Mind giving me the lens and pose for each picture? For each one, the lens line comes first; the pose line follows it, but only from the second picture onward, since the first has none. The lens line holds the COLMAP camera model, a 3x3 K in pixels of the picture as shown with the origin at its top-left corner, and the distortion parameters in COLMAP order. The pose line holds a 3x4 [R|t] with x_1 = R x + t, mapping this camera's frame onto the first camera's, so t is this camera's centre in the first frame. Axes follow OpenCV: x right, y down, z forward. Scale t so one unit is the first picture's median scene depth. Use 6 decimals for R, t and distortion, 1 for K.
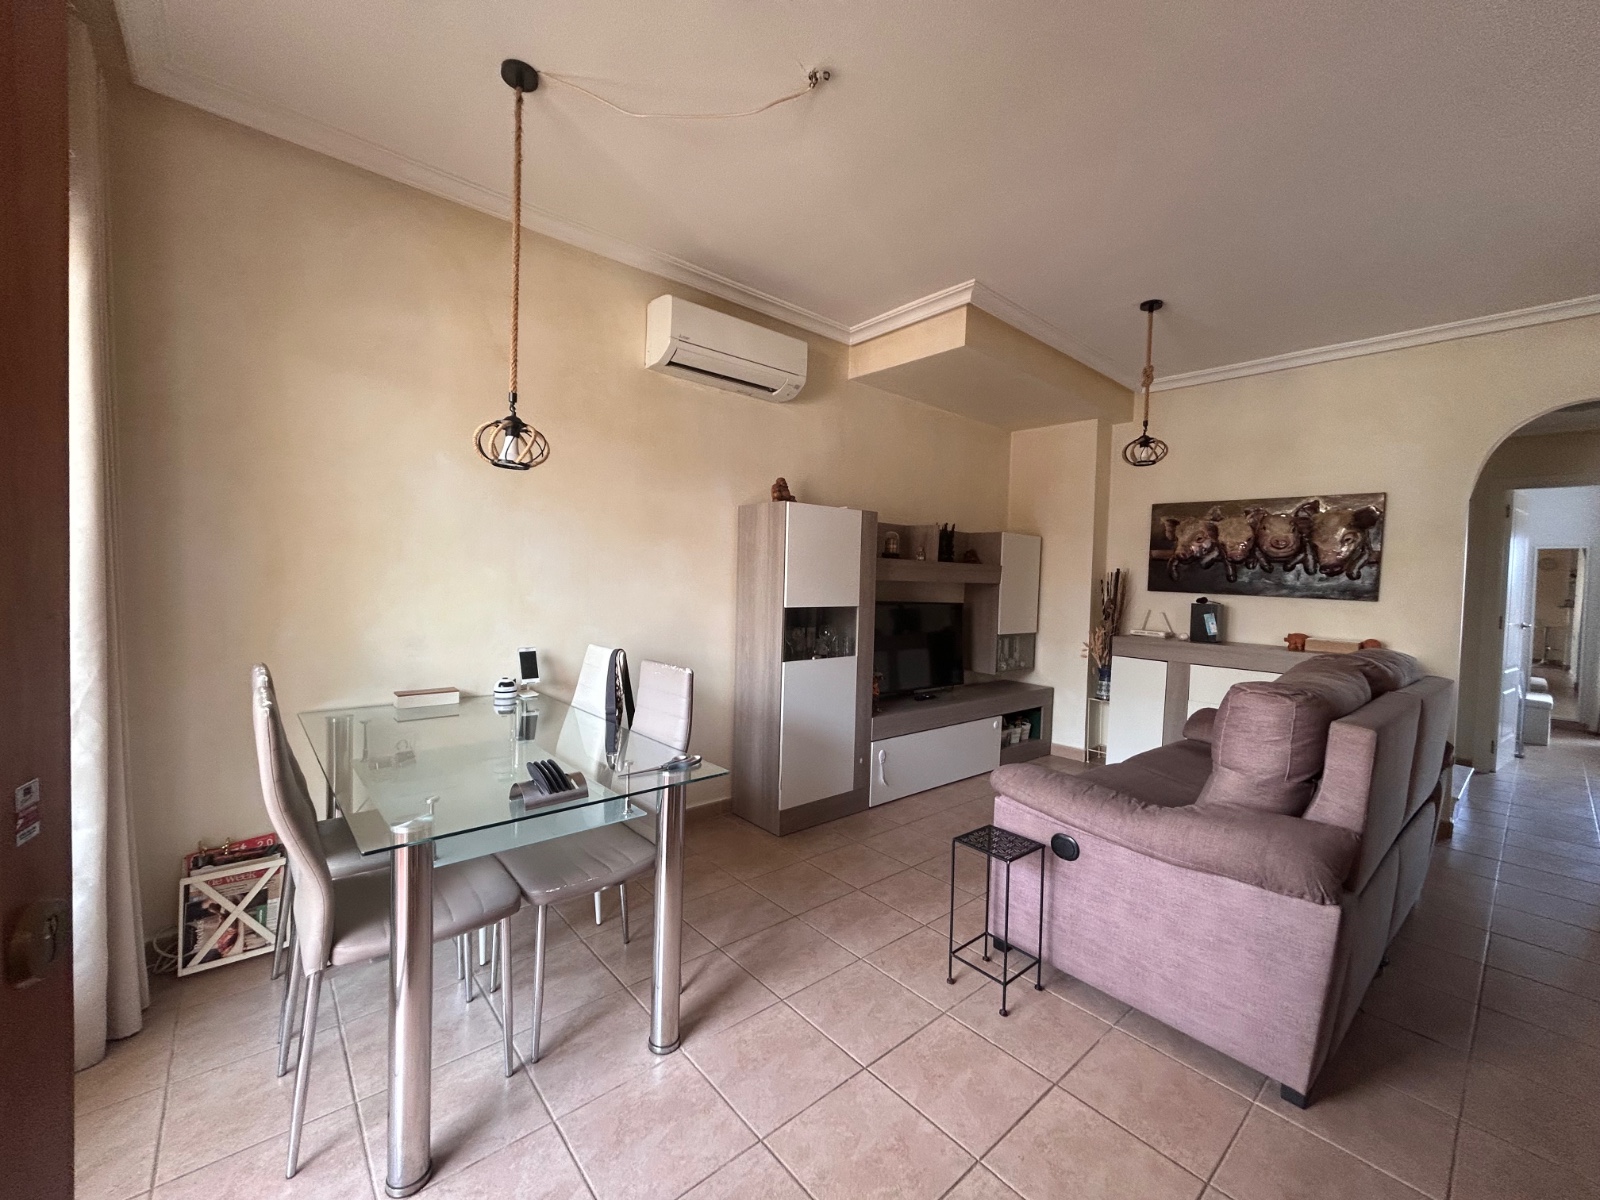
lens RADIAL K [[641.7, 0, 799.4], [0, 641.7, 593.8], [0, 0, 1]] dist [0.000084, -0.000046]
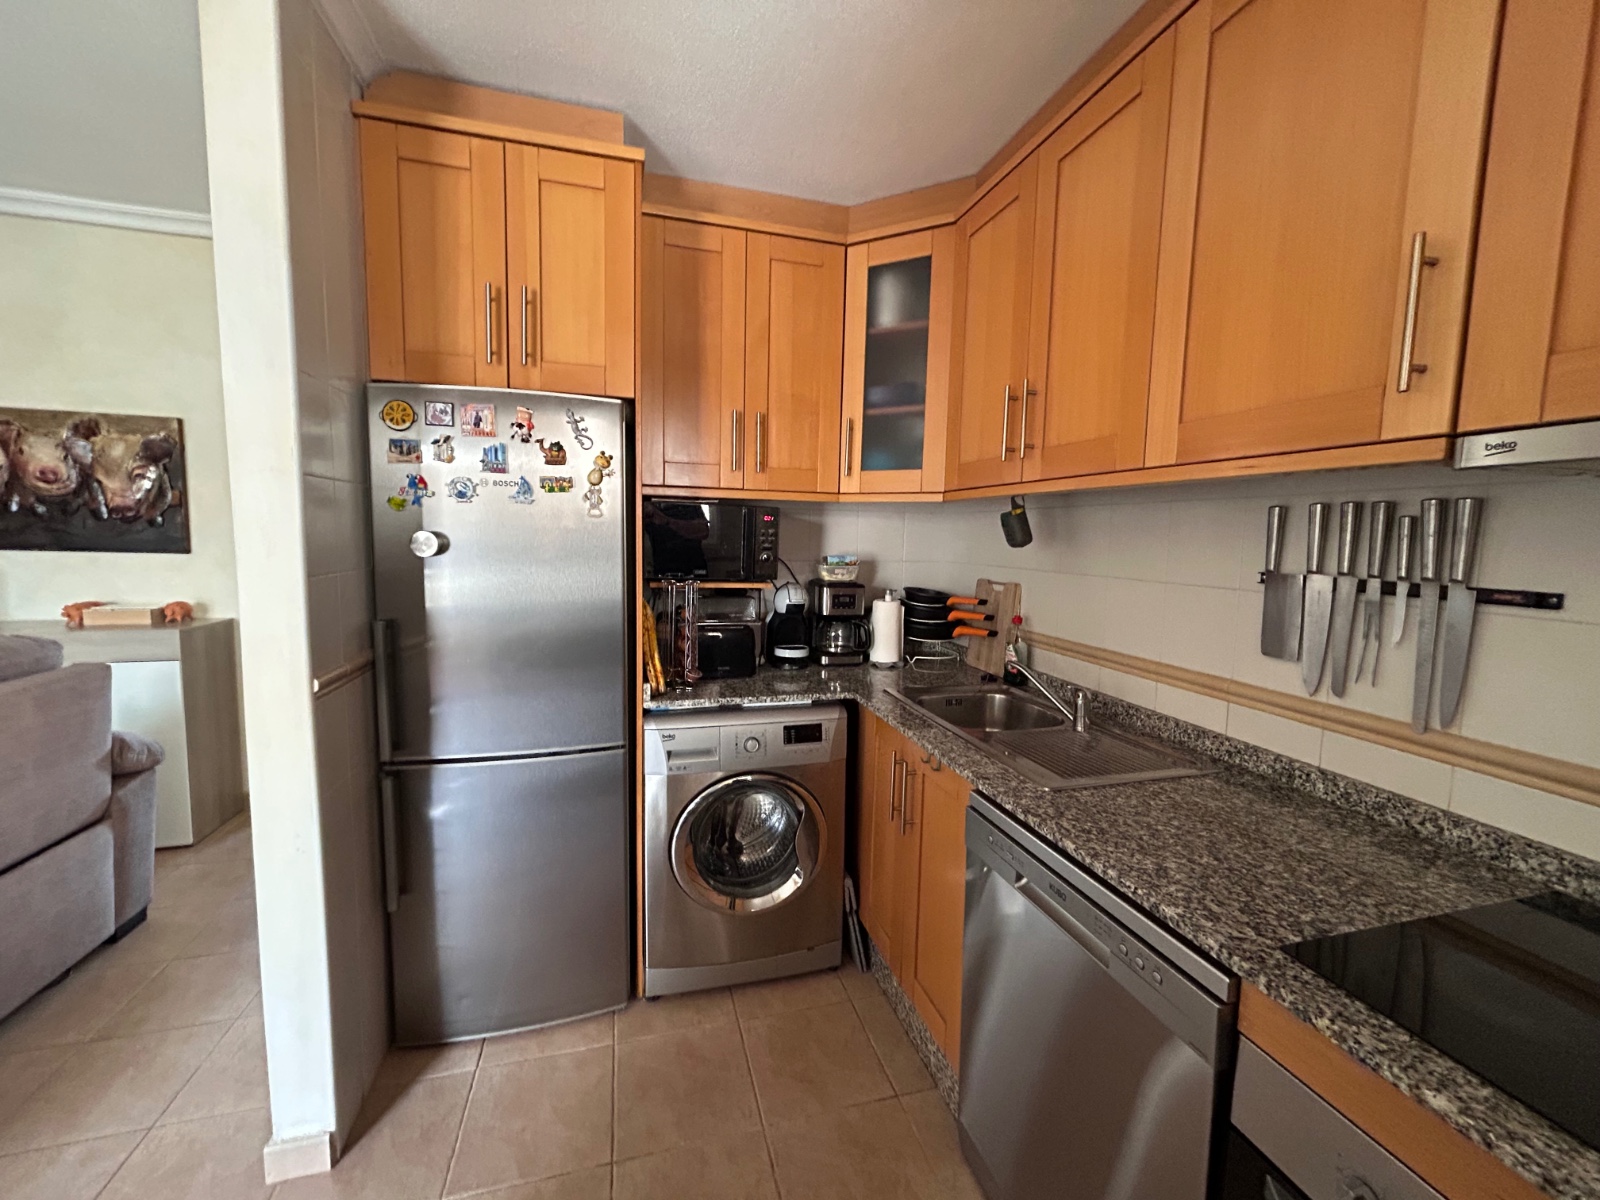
lens RADIAL K [[641.7, 0, 797.4], [0, 641.7, 594.2], [0, 0, 1]] dist [0.000084, -0.000046]
pose [[0.429524, -0.108875, 0.896468, 0.470234], [0.018334, 0.993552, 0.111881, -0.013552], [-0.902869, -0.031620, 0.428751, -0.044033]]
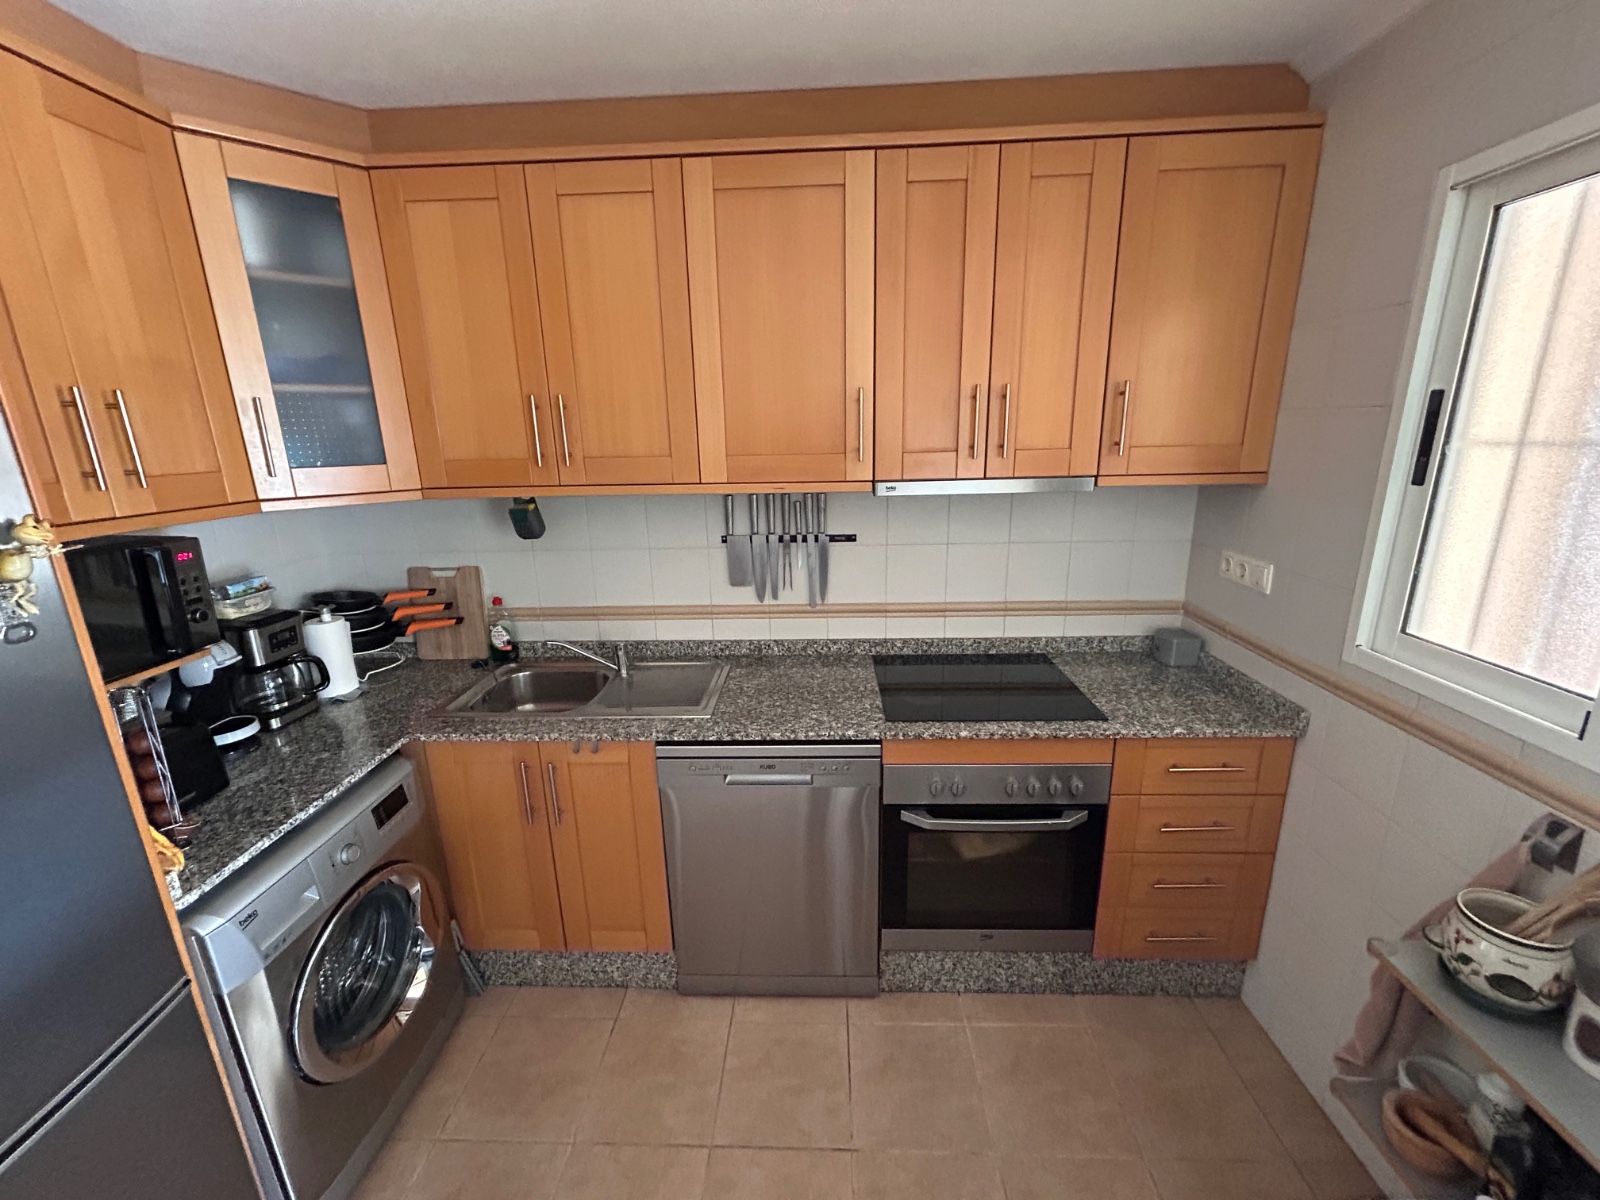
lens RADIAL K [[641.7, 0, 798.4], [0, 641.7, 596.0], [0, 0, 1]] dist [0.000084, -0.000046]
pose [[-0.730393, -0.187384, 0.656820, 0.468223], [0.018008, 0.956014, 0.292766, -0.095290], [-0.682789, 0.225662, -0.694892, 0.236917]]
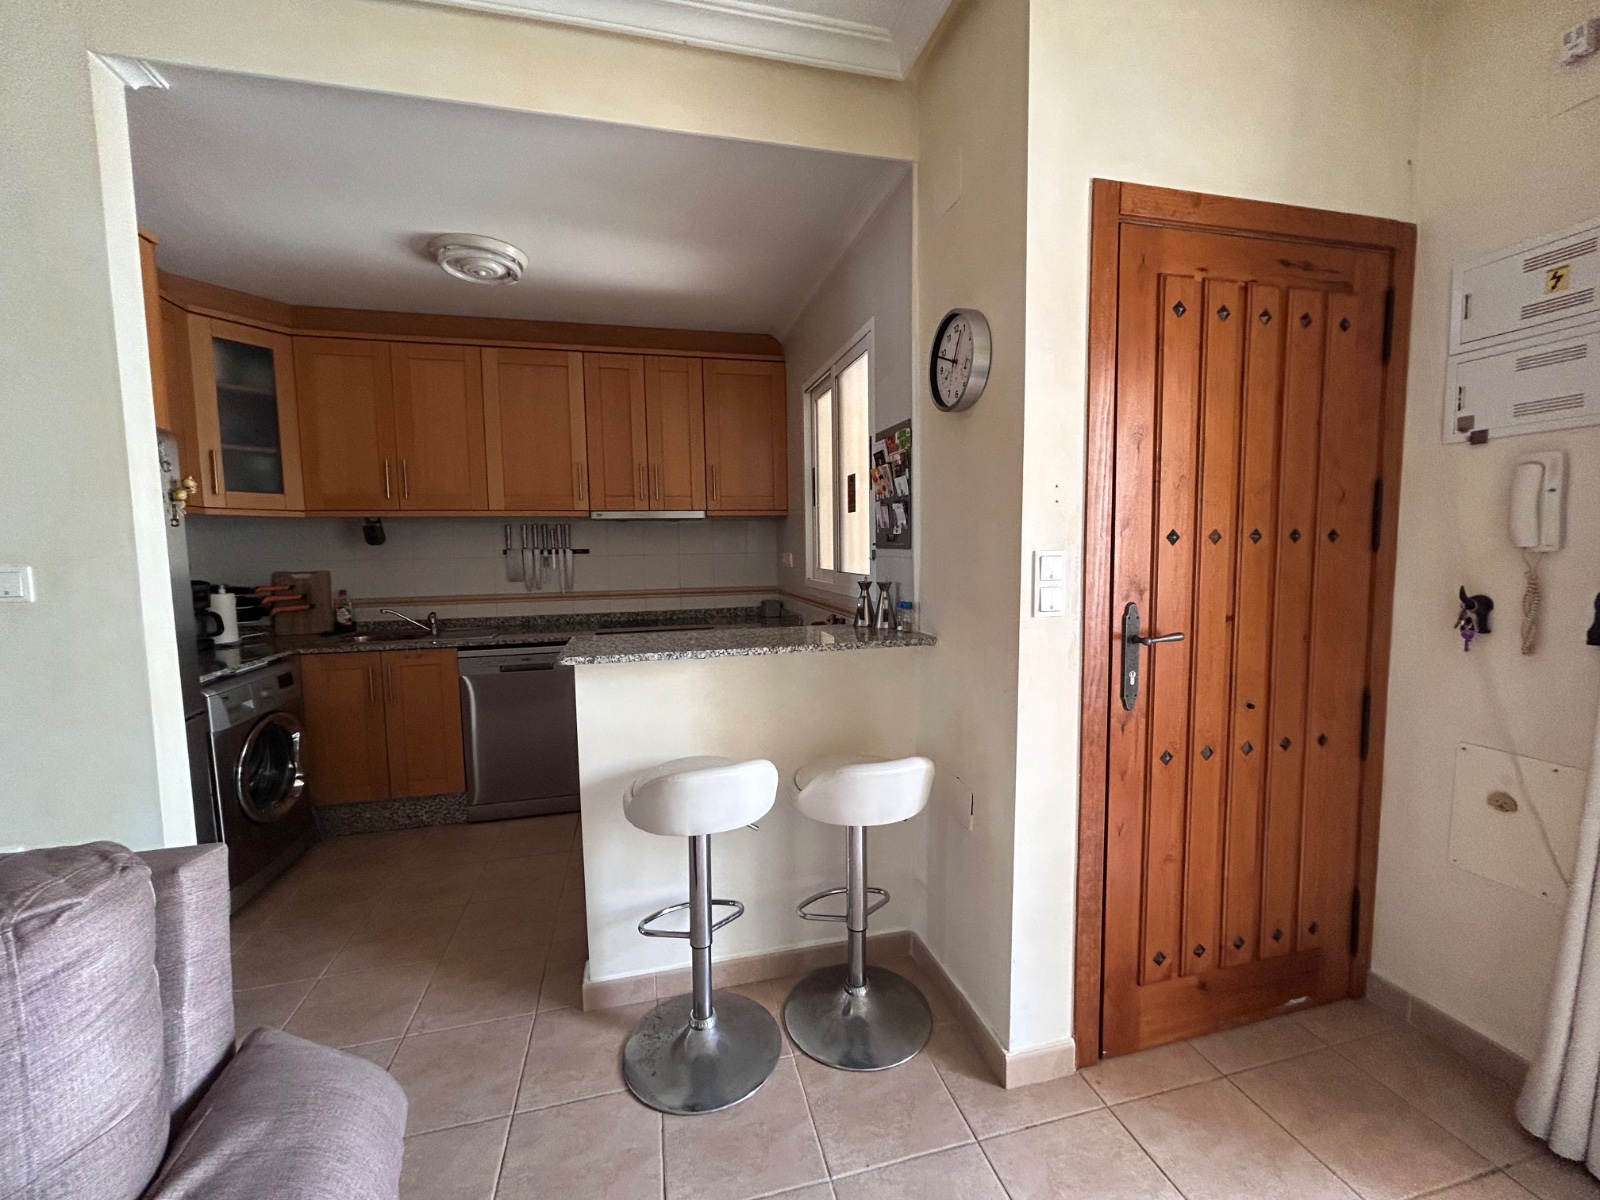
lens RADIAL K [[641.7, 0, 796.8], [0, 641.7, 597.0], [0, 0, 1]] dist [0.000084, -0.000046]
pose [[-0.891358, -0.055164, 0.449932, 0.095079], [-0.000553, 0.992699, 0.120614, -0.026348], [-0.453300, 0.107262, -0.884881, 0.518053]]
